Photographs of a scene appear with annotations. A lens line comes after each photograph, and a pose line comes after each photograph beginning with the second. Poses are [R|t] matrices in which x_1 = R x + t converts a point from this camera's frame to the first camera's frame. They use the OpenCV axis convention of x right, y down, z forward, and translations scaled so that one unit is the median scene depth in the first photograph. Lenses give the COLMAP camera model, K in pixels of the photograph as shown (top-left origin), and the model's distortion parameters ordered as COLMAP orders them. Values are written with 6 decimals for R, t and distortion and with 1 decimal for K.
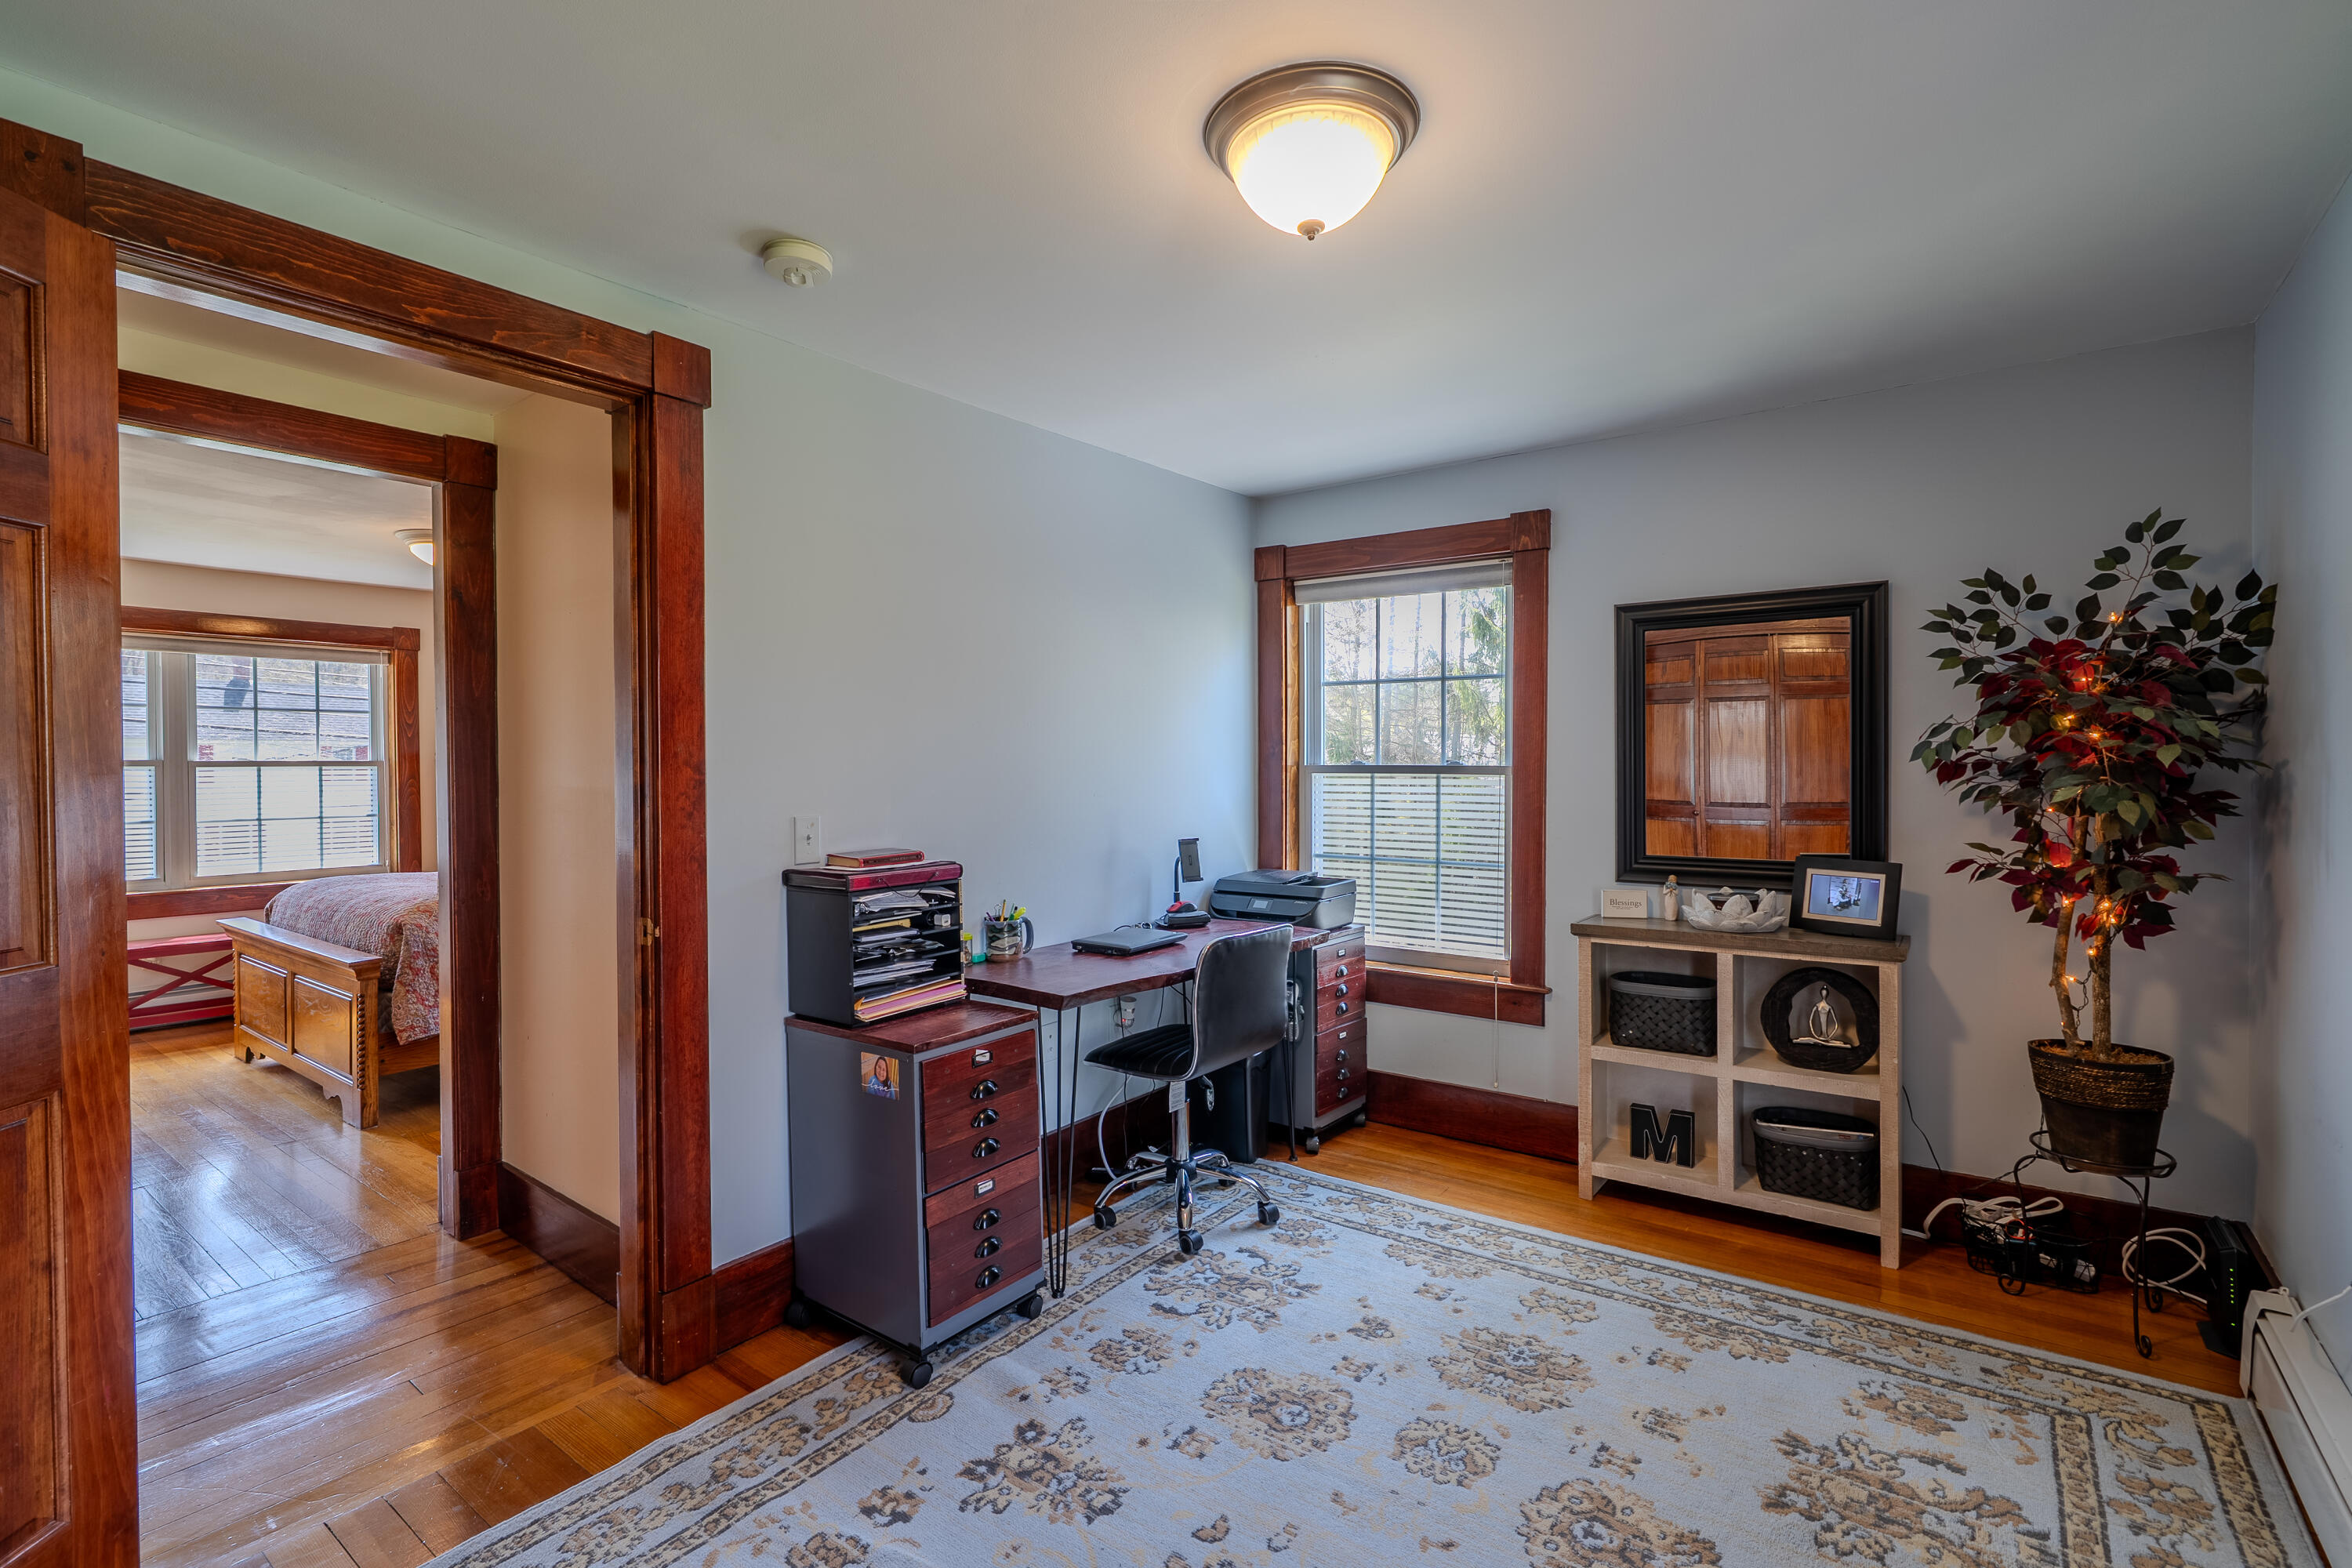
lens RADIAL K [[1050.7, 0, 1184.8], [0, 1050.7, 781.8], [0, 0, 1]] dist [0.000367, 0.001044]
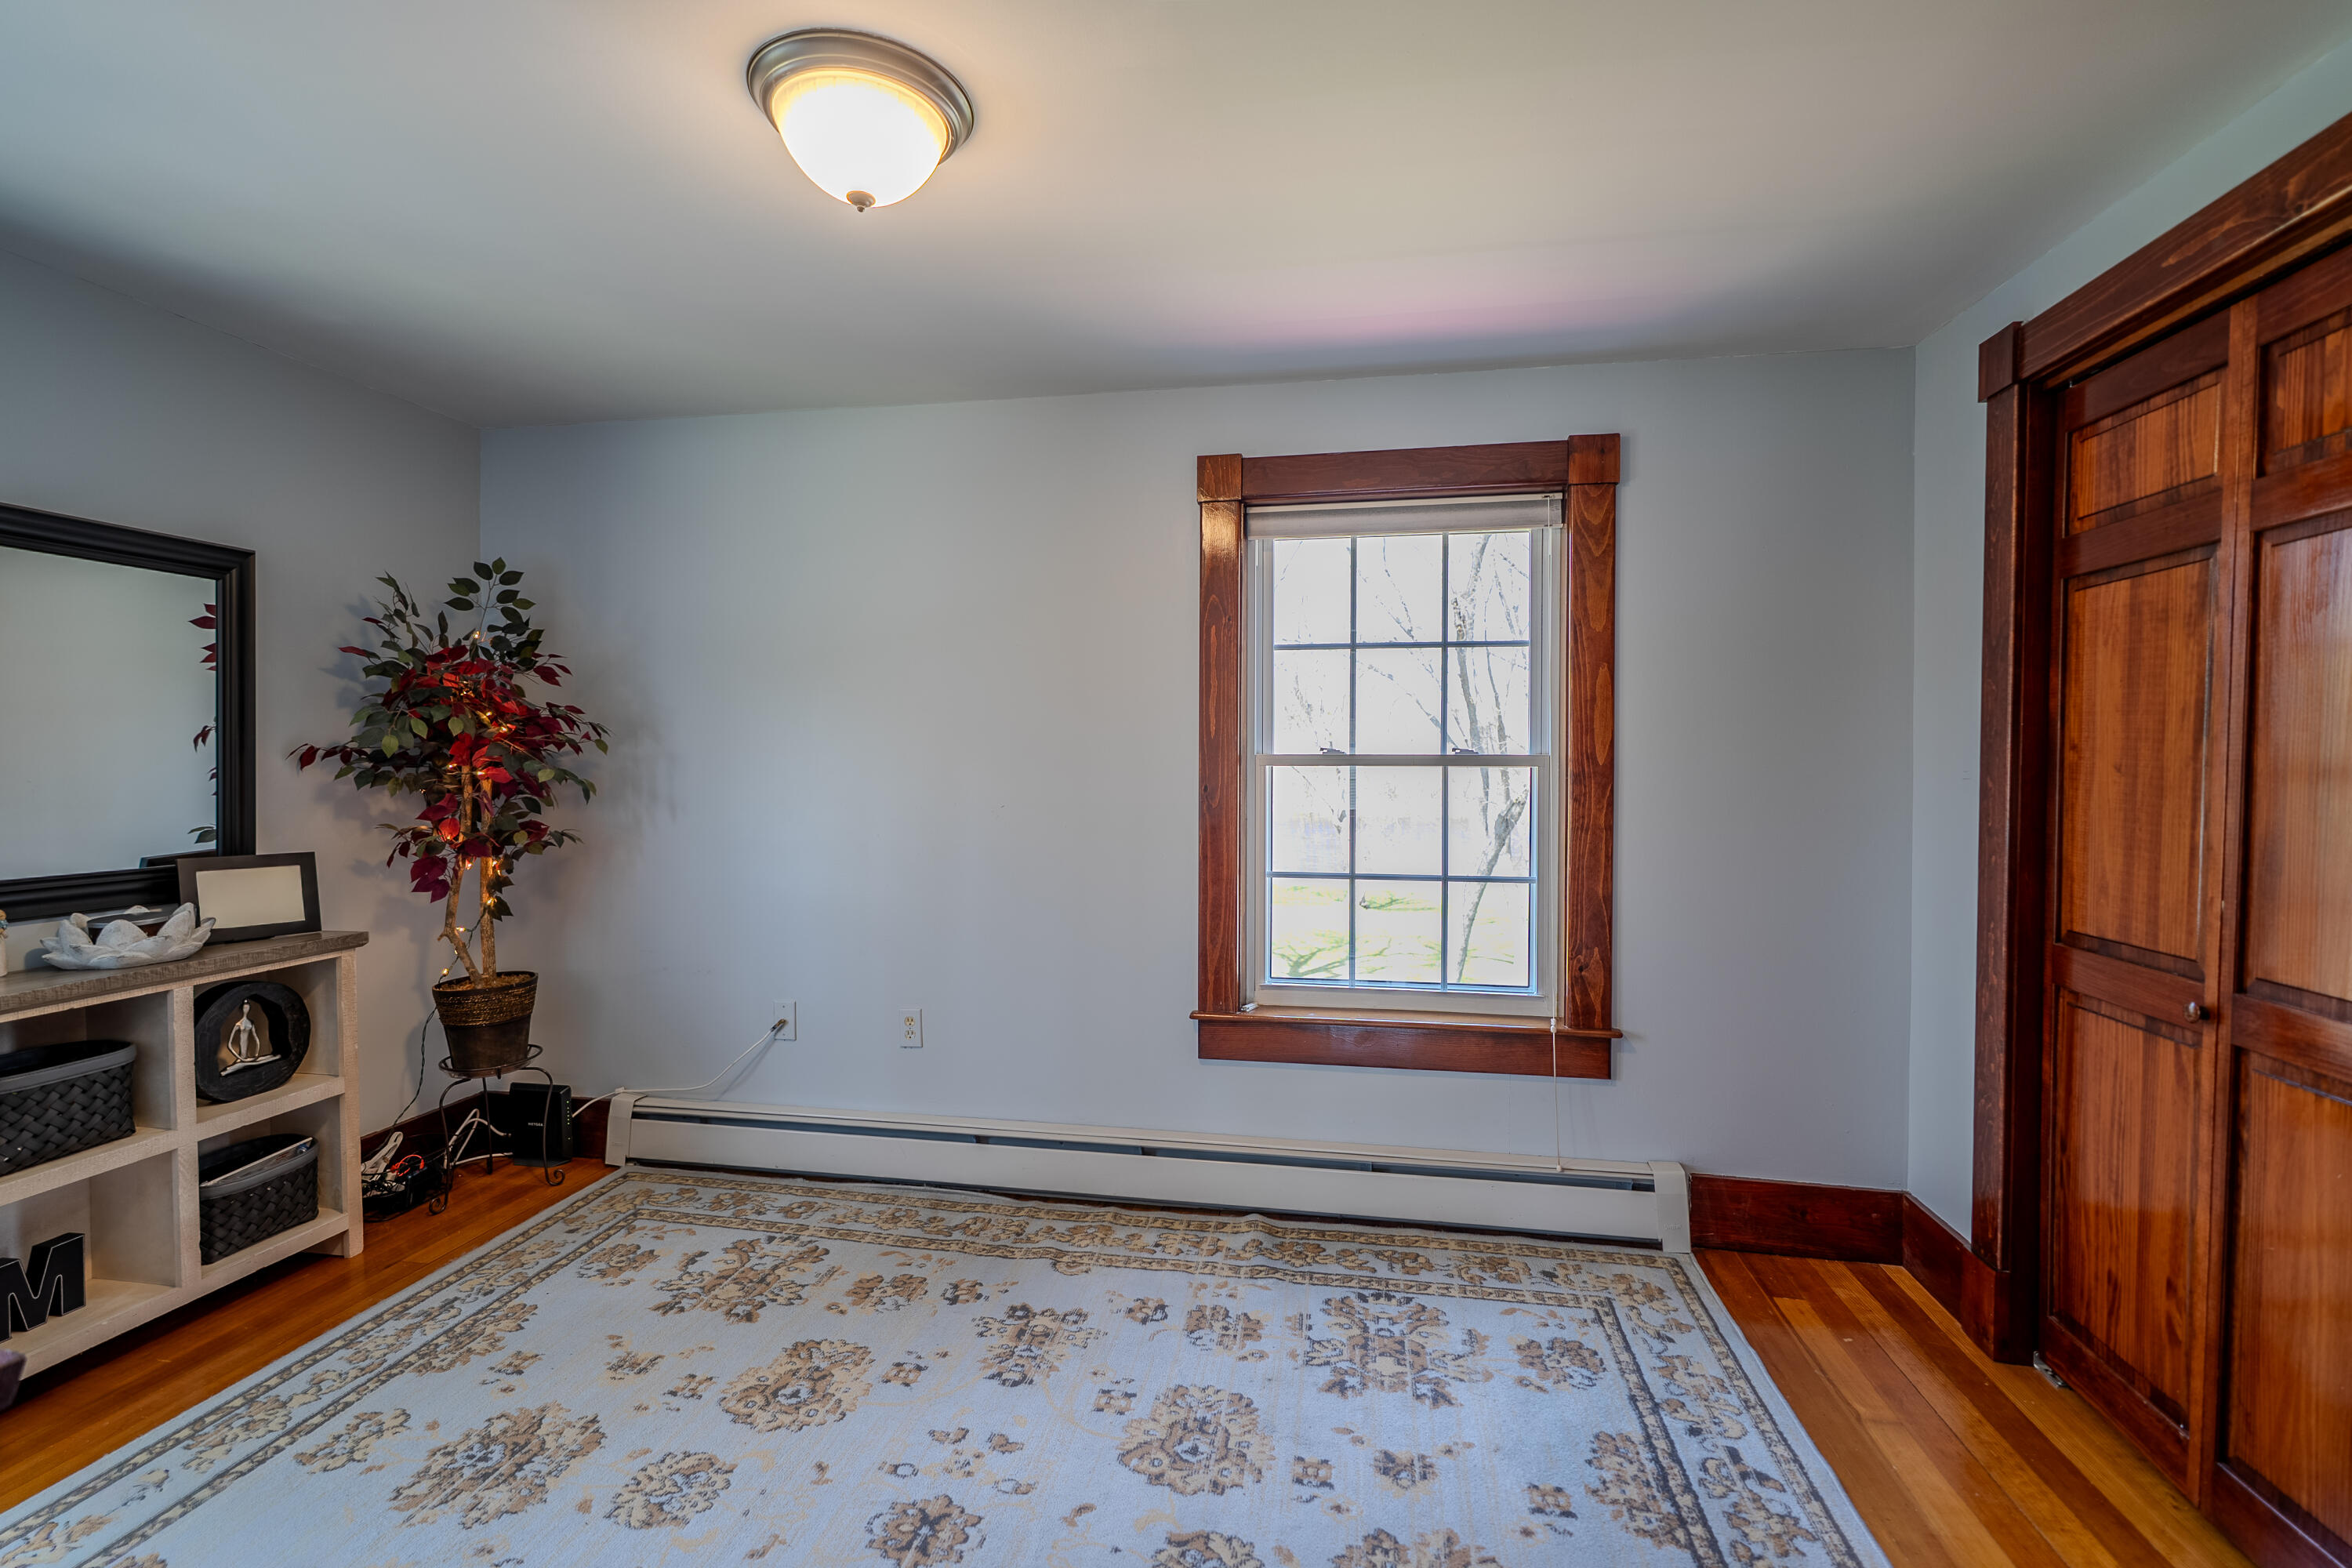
lens RADIAL K [[1050.7, 0, 1184.8], [0, 1050.7, 781.8], [0, 0, 1]] dist [0.000367, 0.001044]
pose [[-0.443940, -0.013540, 0.895954, -0.638169], [0.008551, 0.999776, 0.019345, 0.001796], [-0.896016, 0.016249, -0.443725, 0.825189]]
